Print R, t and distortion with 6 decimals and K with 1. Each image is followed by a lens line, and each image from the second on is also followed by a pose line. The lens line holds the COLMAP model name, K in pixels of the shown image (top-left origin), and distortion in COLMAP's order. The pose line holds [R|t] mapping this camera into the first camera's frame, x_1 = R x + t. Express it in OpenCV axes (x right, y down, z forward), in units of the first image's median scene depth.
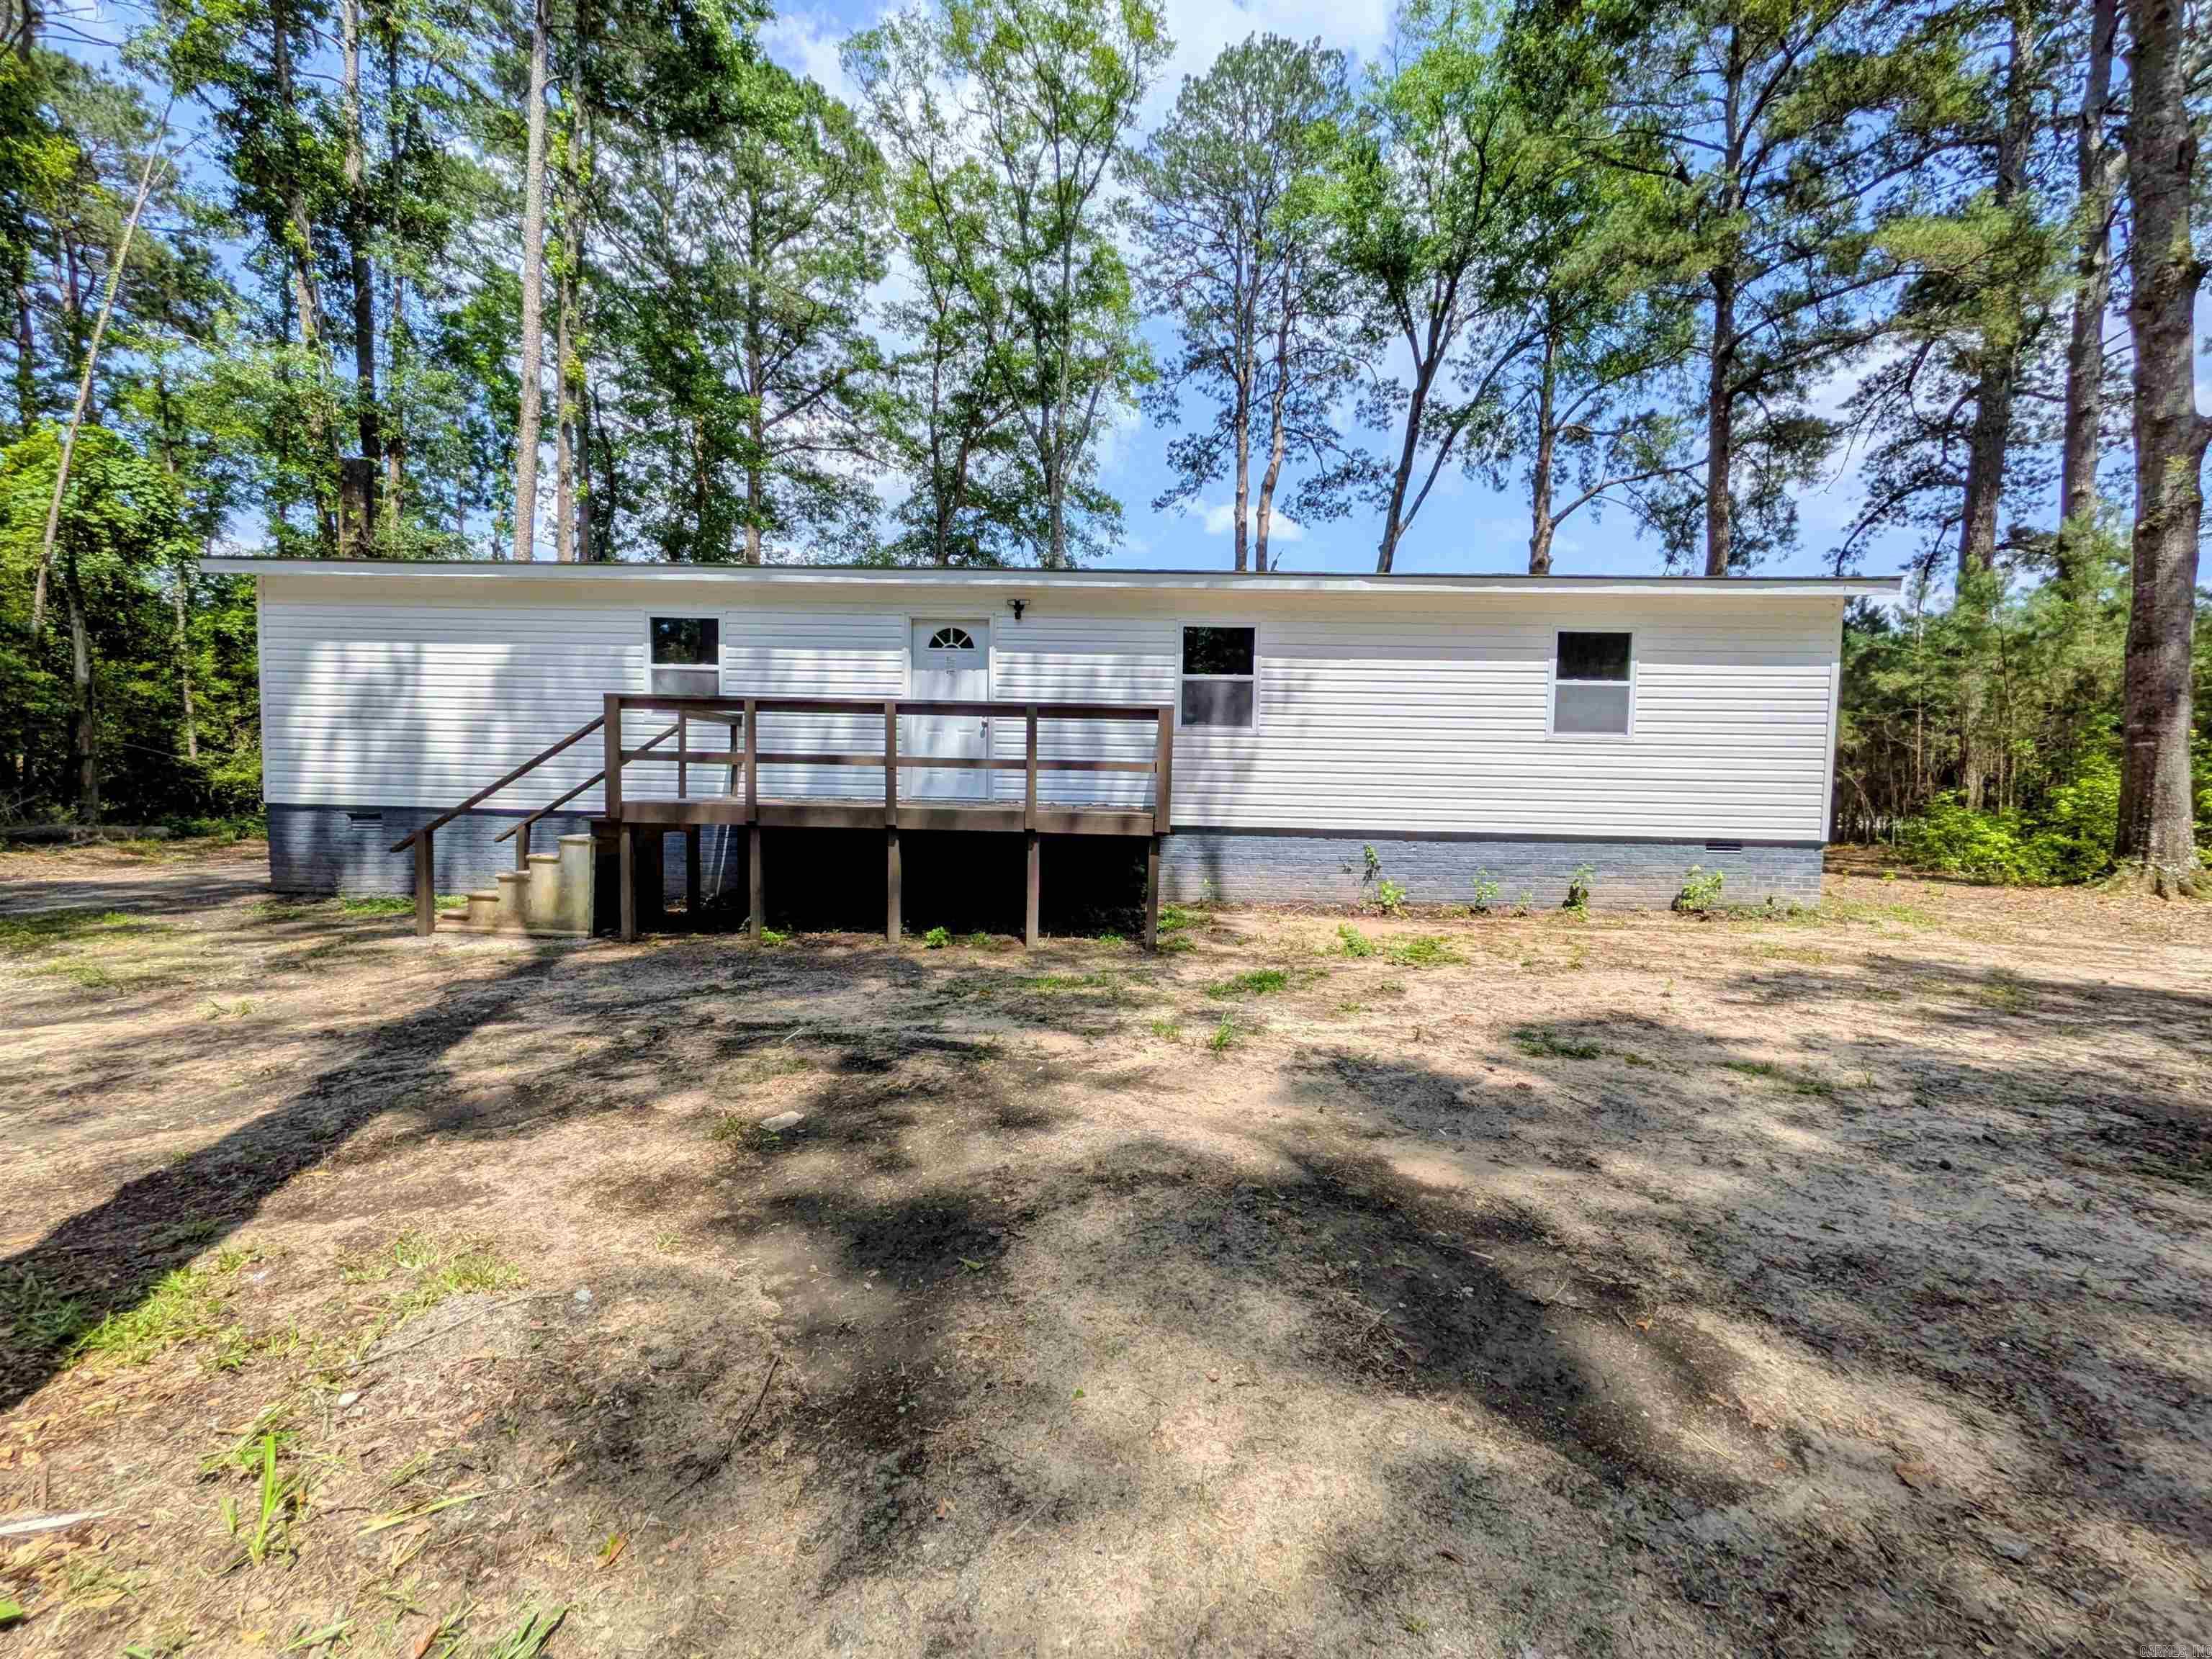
lens RADIAL K [[884.0, 0, 1109.0], [0, 884.0, 835.0], [0, 0, 1]] dist [0.008406, -0.000060]
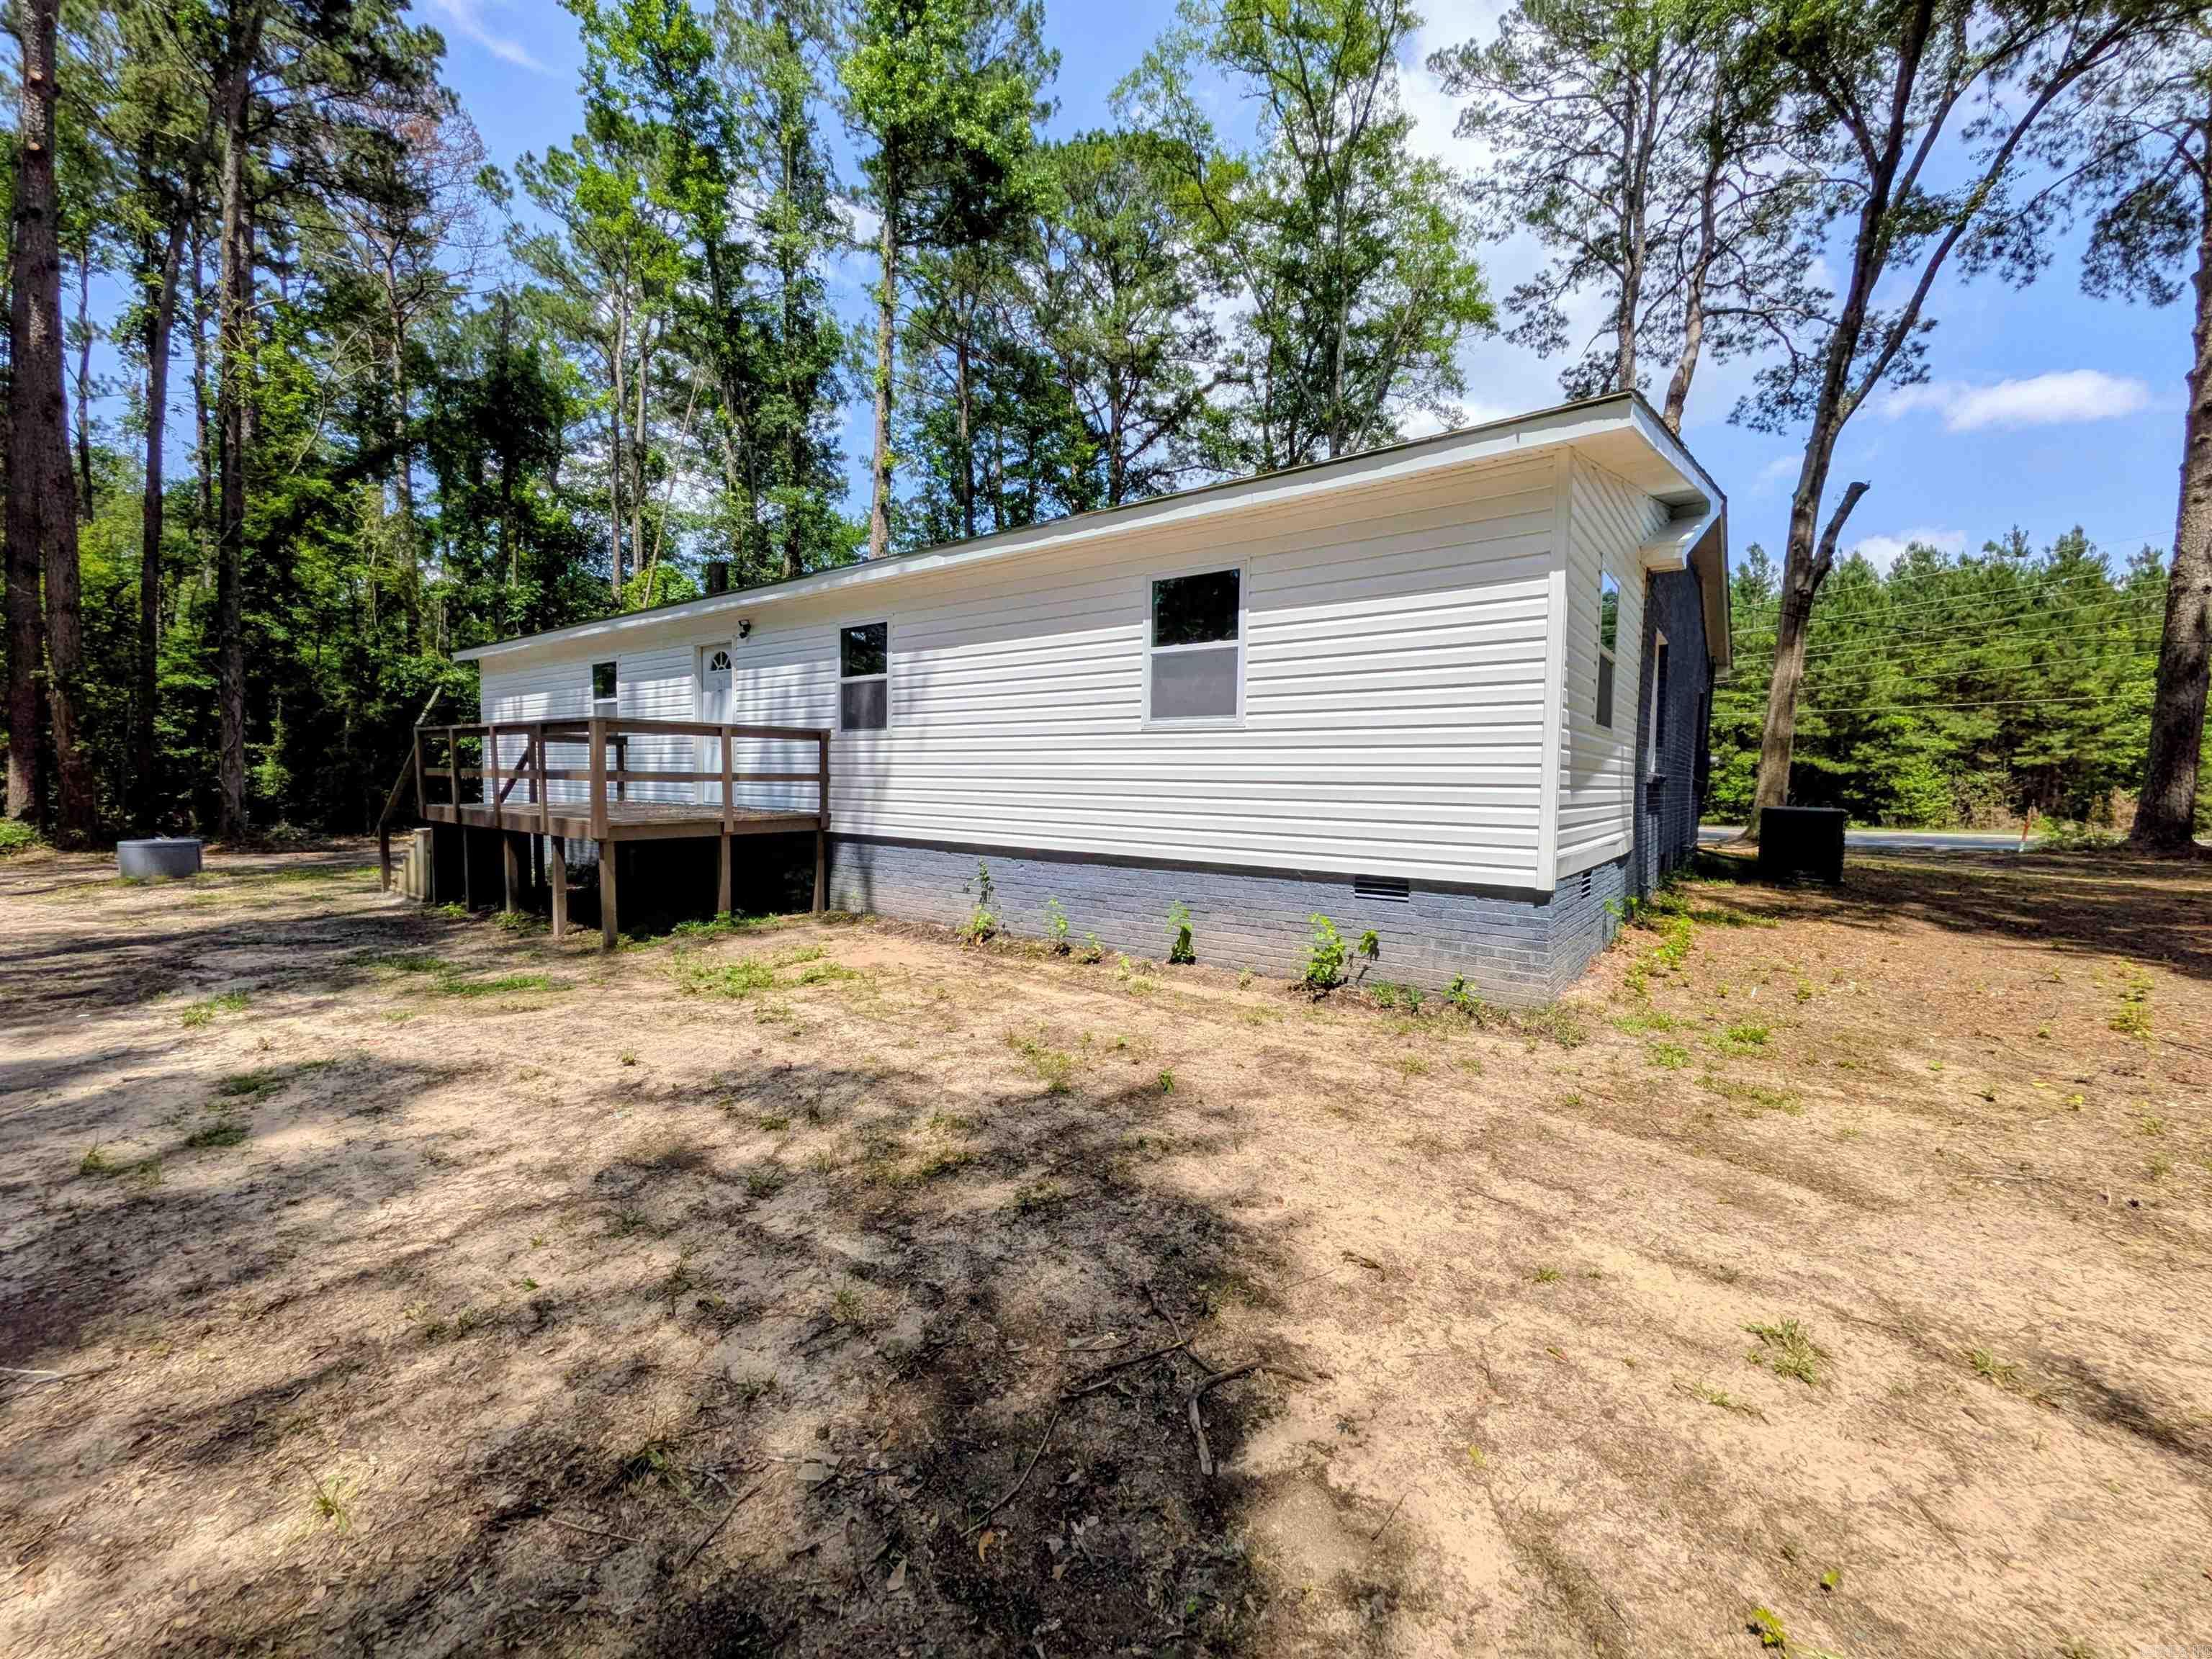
lens RADIAL K [[884.0, 0, 1101.7], [0, 884.0, 822.0], [0, 0, 1]] dist [0.008406, -0.000060]
pose [[0.817591, 0.016438, -0.575565, 0.881745], [-0.025579, 0.999642, -0.007786, -0.023779], [0.575231, 0.021088, 0.817719, 0.374190]]
